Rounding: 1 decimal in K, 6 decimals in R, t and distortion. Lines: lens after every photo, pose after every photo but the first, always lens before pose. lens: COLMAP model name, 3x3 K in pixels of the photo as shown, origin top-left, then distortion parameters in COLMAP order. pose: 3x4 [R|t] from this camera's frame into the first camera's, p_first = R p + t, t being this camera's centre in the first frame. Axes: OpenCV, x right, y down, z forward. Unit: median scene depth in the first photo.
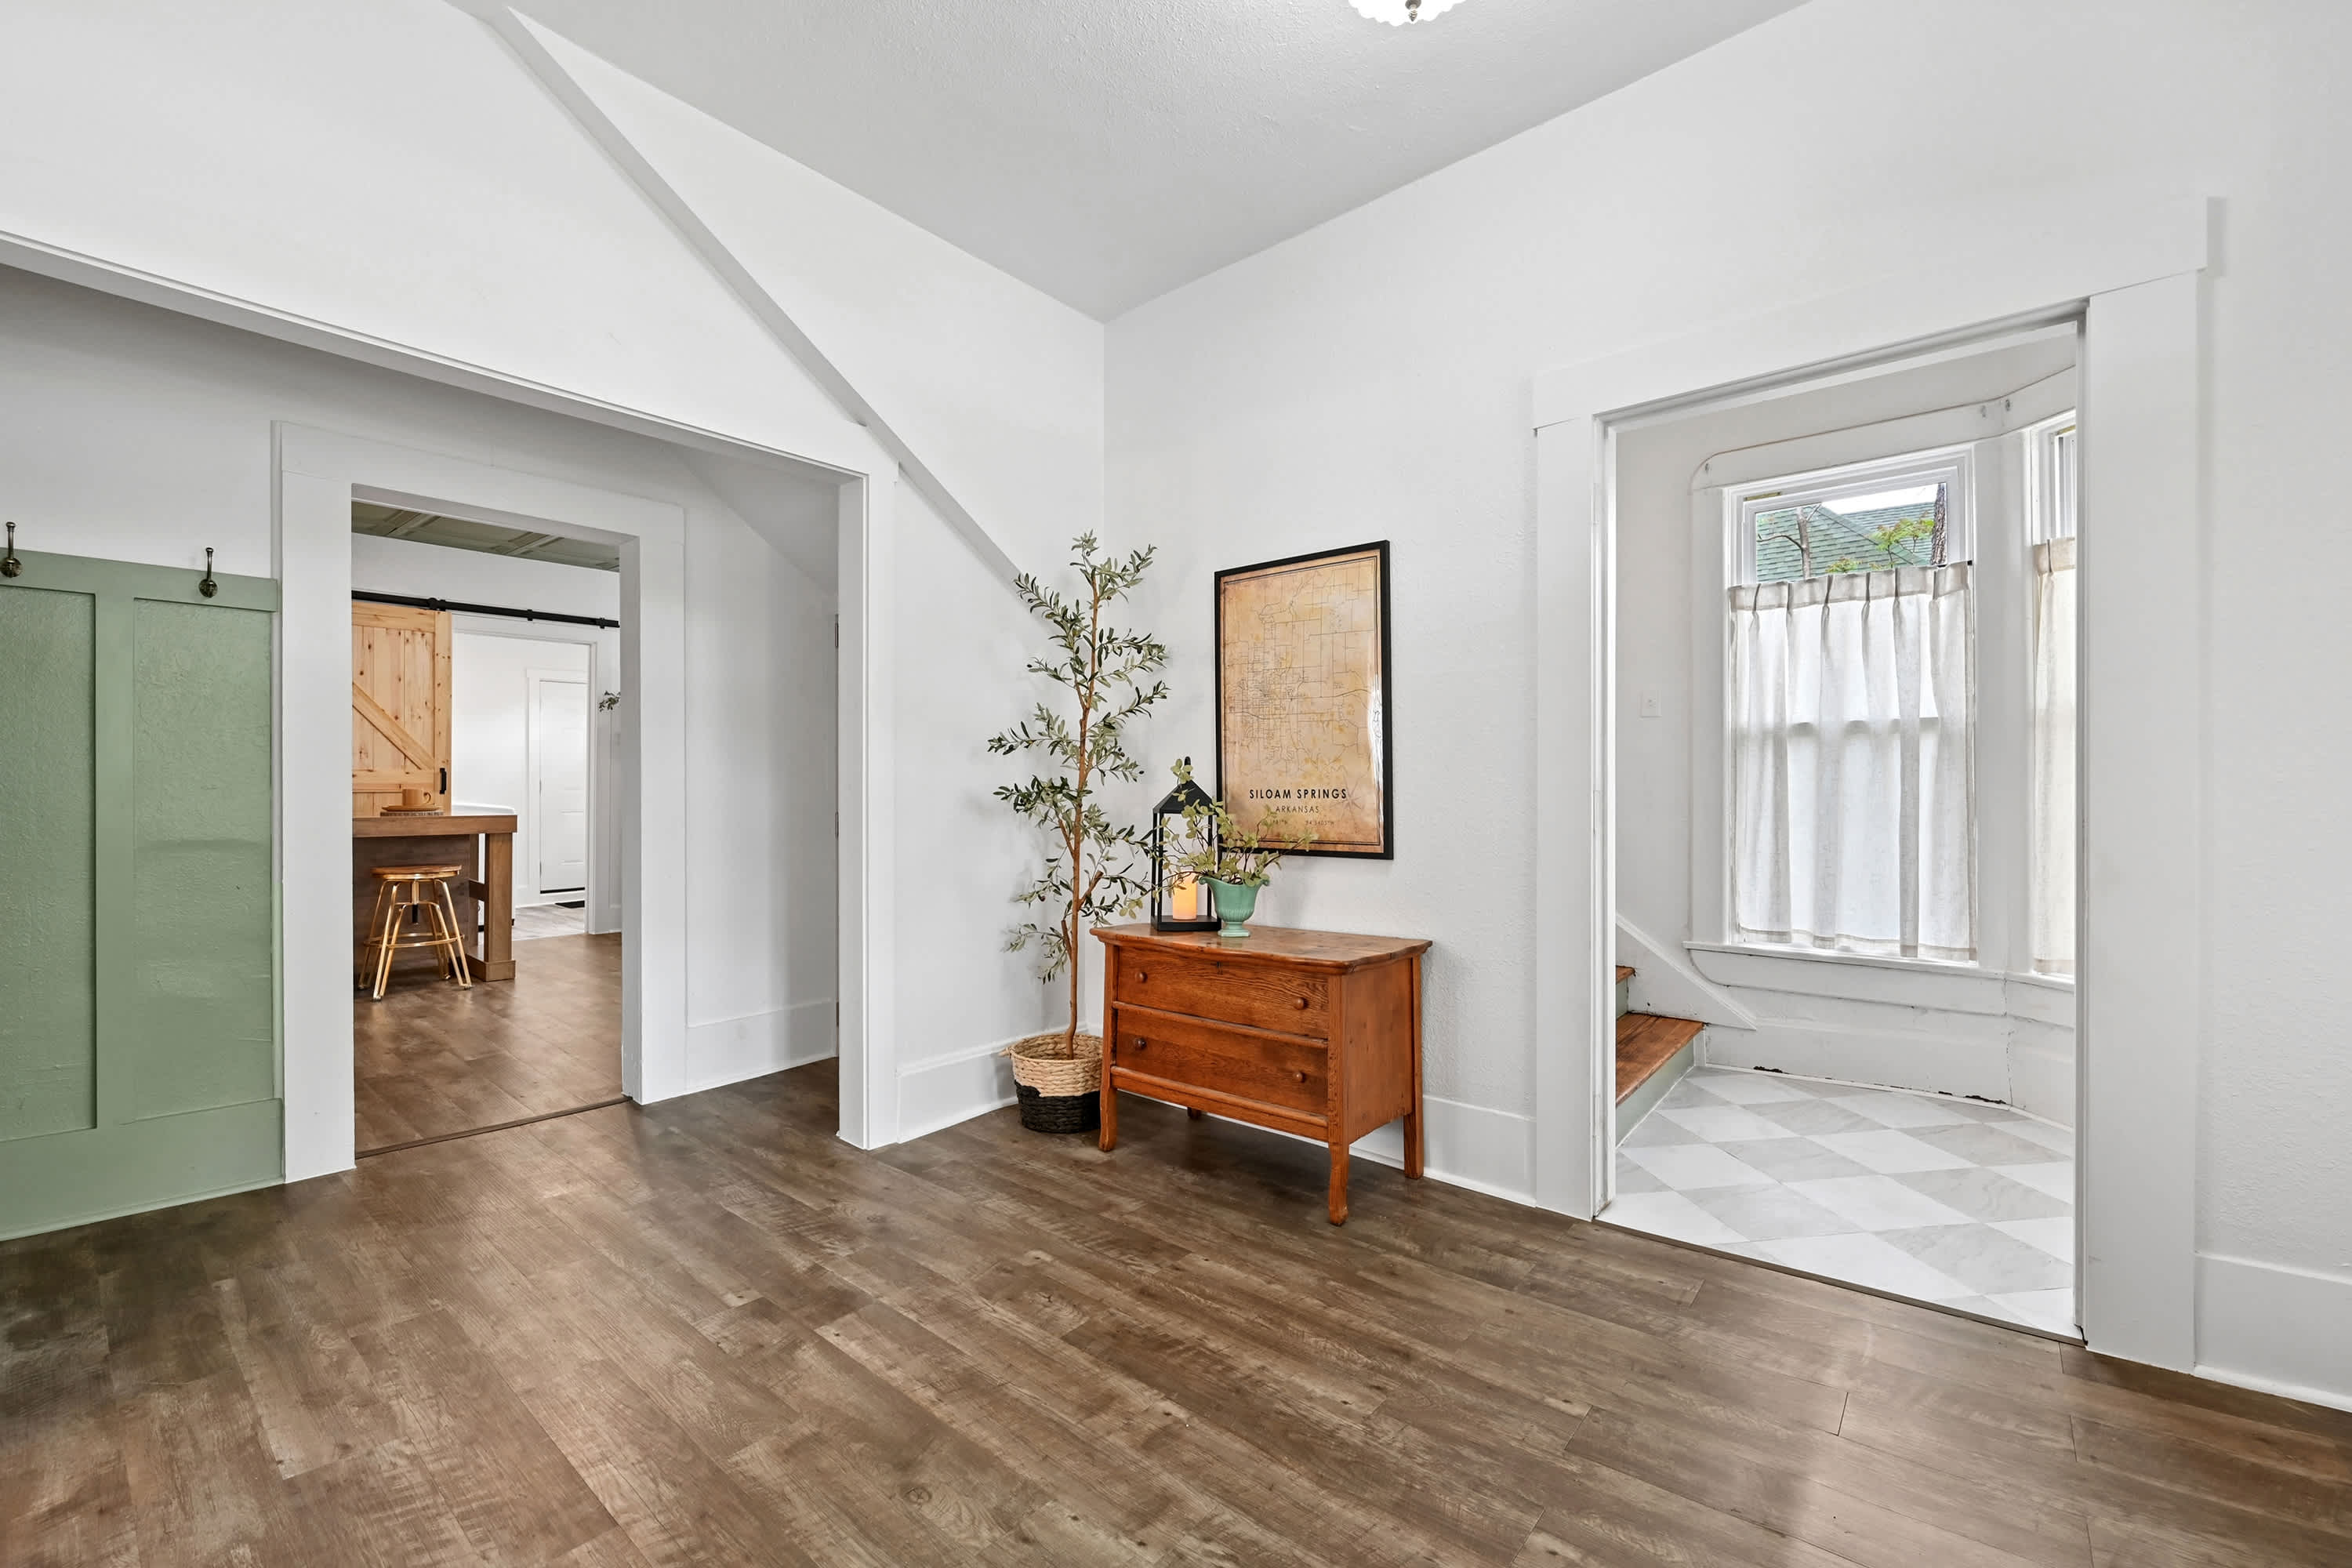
lens RADIAL K [[923.5, 0, 1175.5], [0, 923.5, 776.8], [0, 0, 1]] dist [-0.001527, -0.000011]
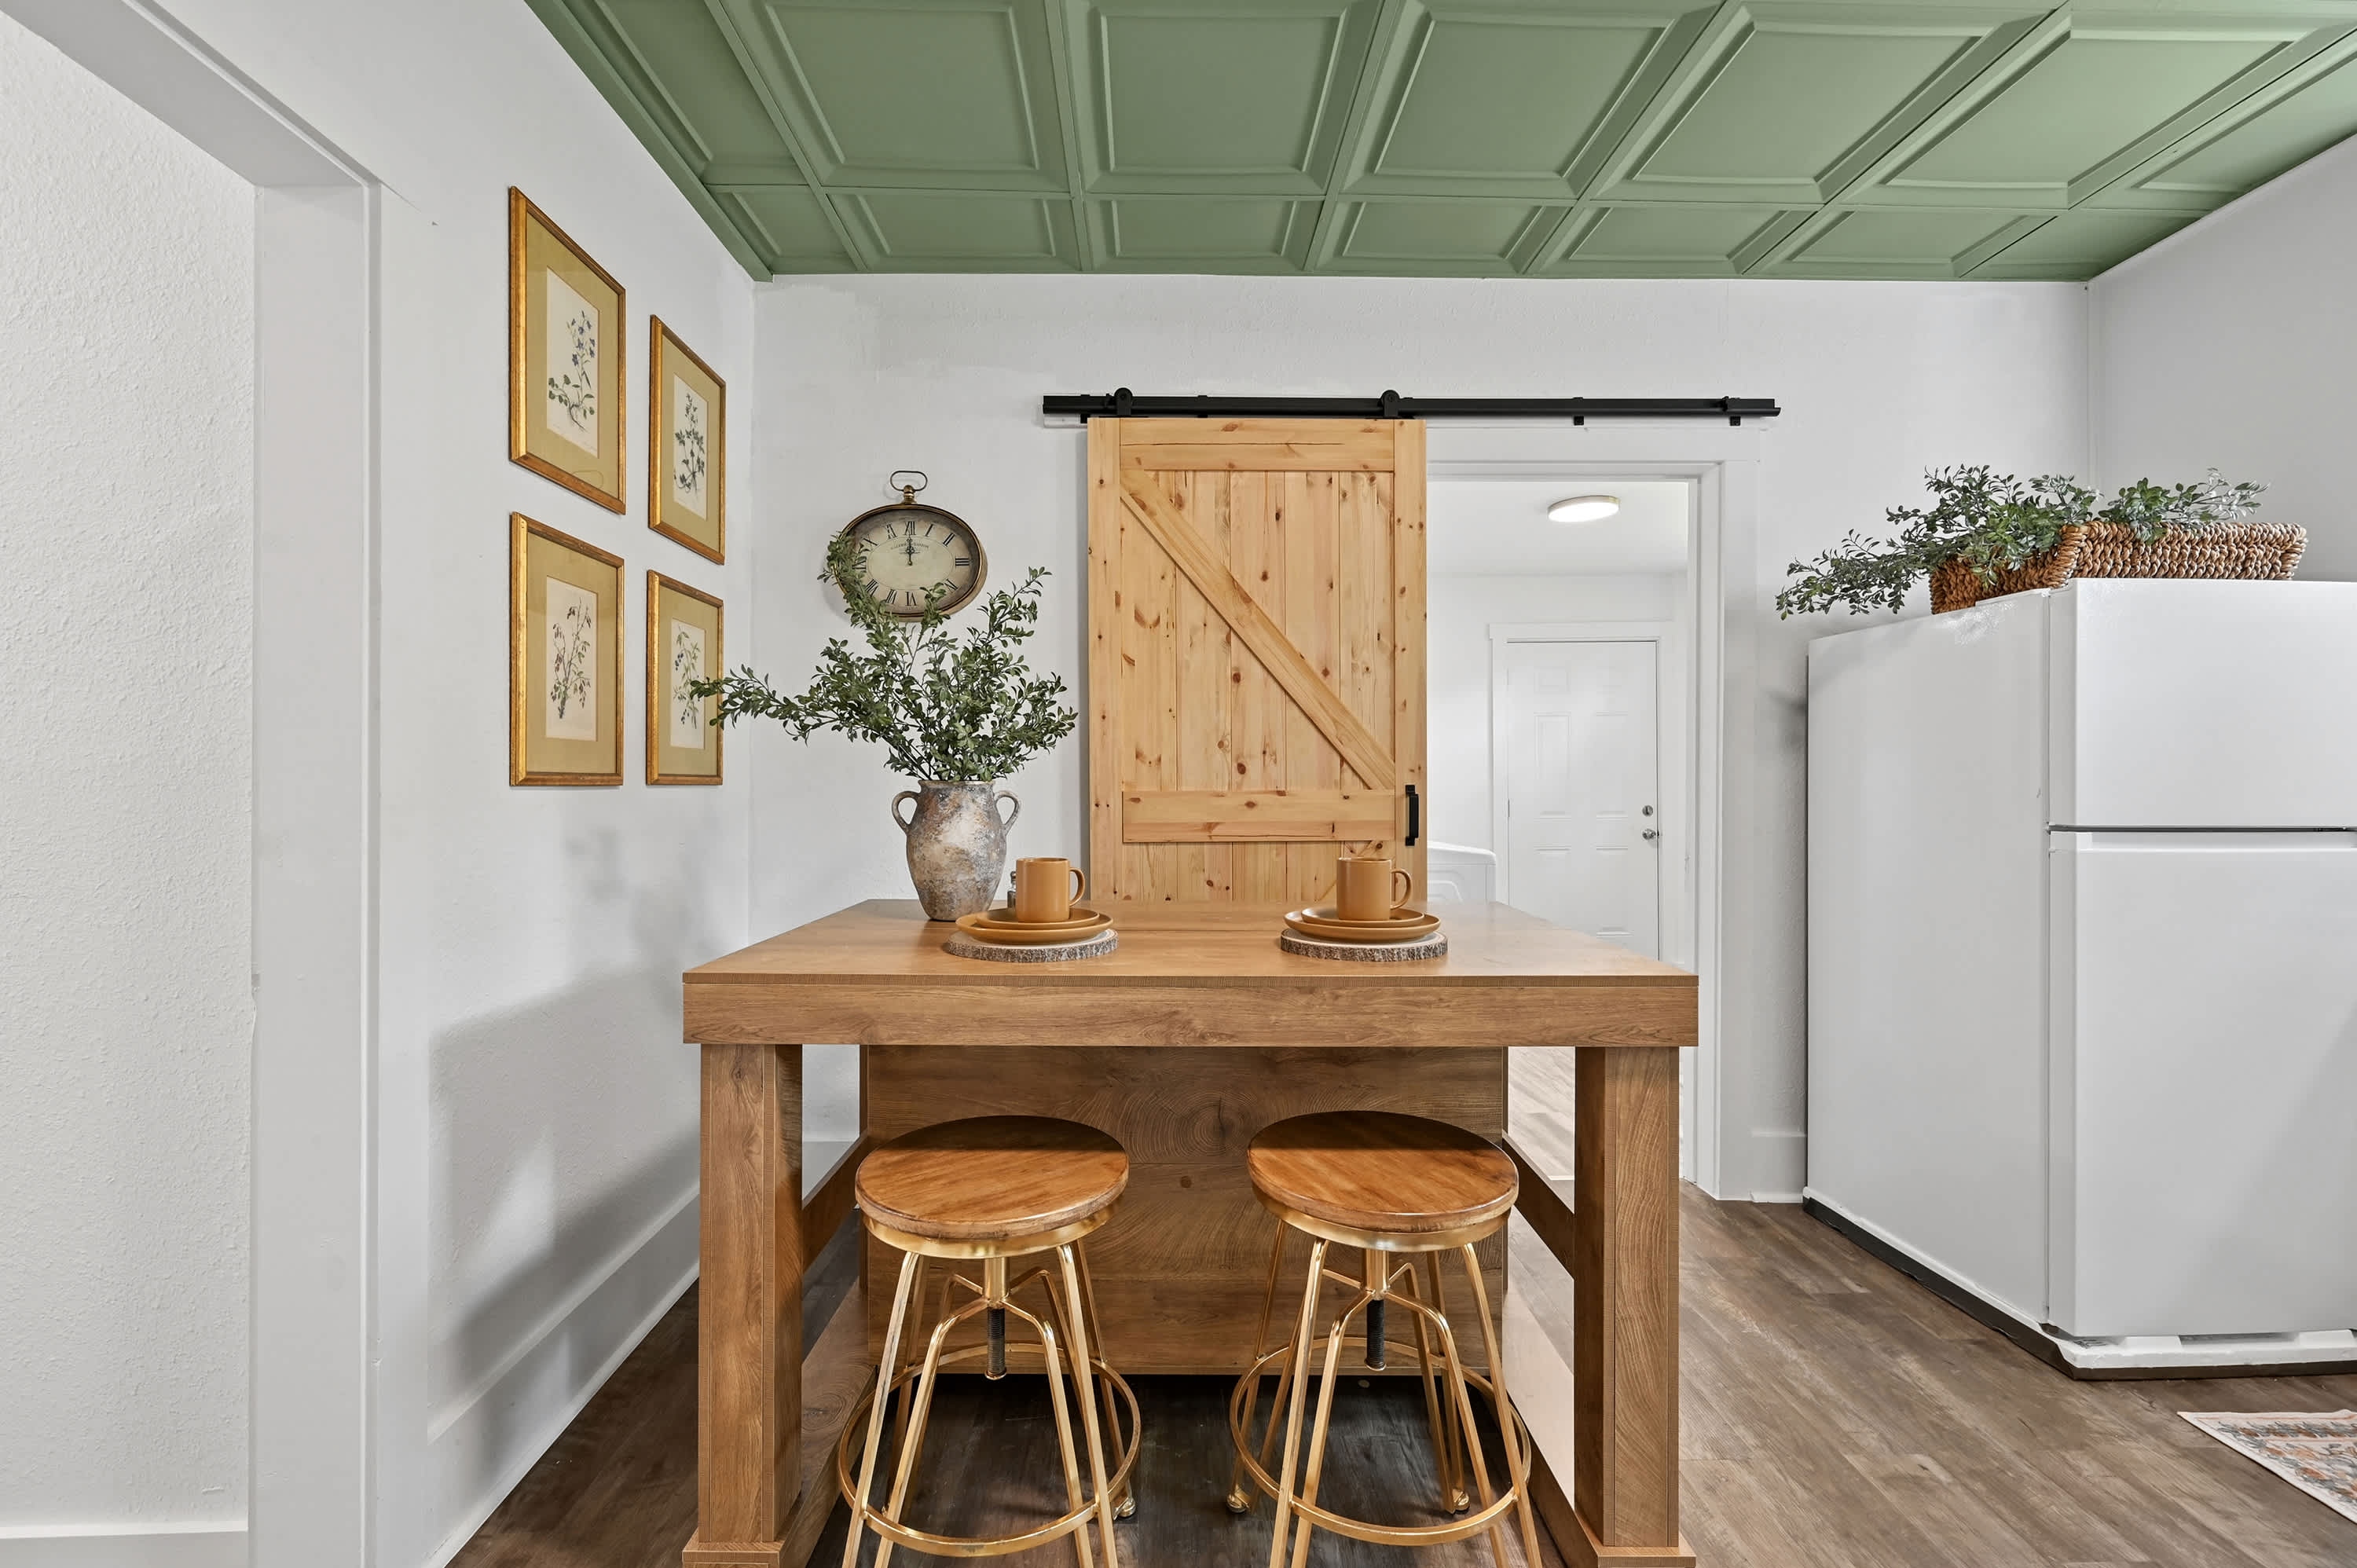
lens RADIAL K [[976.8, 0, 1127.7], [0, 976.8, 787.6], [0, 0, 1]] dist [0.012723, 0.000611]
pose [[0.614754, -0.003685, -0.788710, -0.639894], [0.006336, 0.999980, 0.000267, -0.011658], [0.788694, -0.005161, 0.614765, 0.763929]]
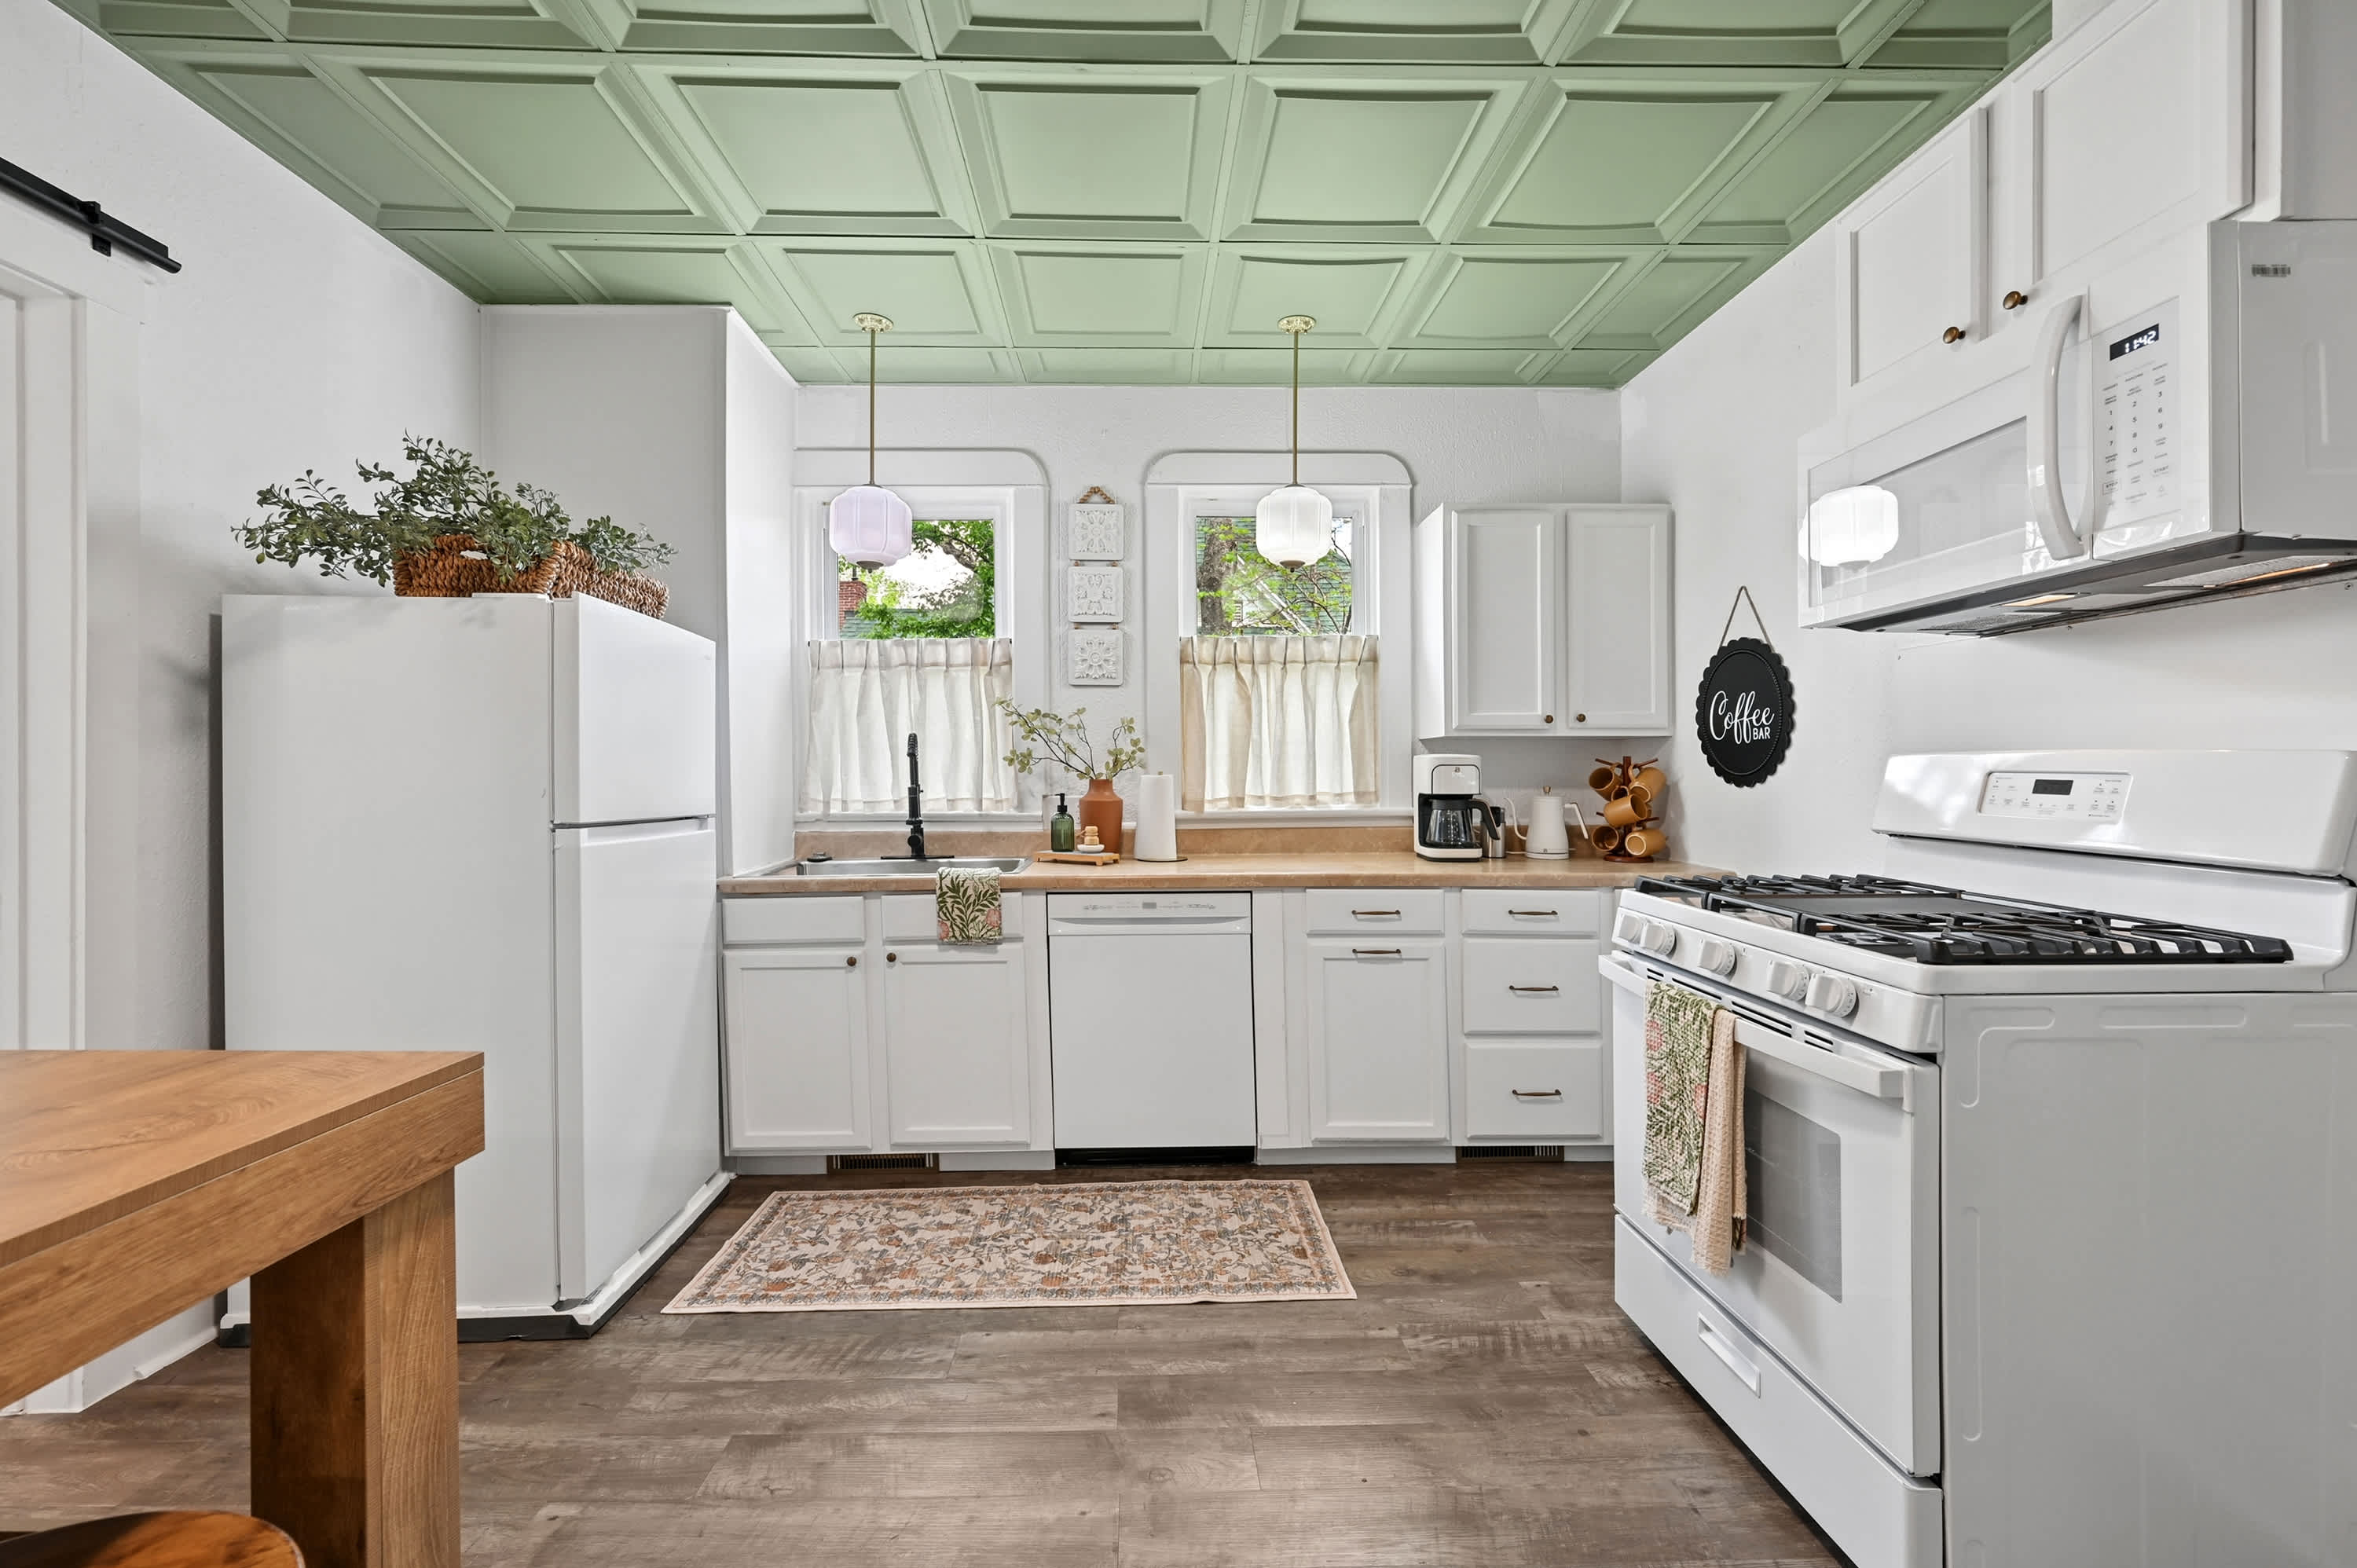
lens RADIAL K [[976.8, 0, 1127.7], [0, 976.8, 787.6], [0, 0, 1]] dist [0.012723, 0.000611]
pose [[0.769389, -0.006588, 0.638747, -0.784923], [-0.000763, 0.999937, 0.011233, -0.013707], [-0.638780, -0.009130, 0.769335, 0.822701]]
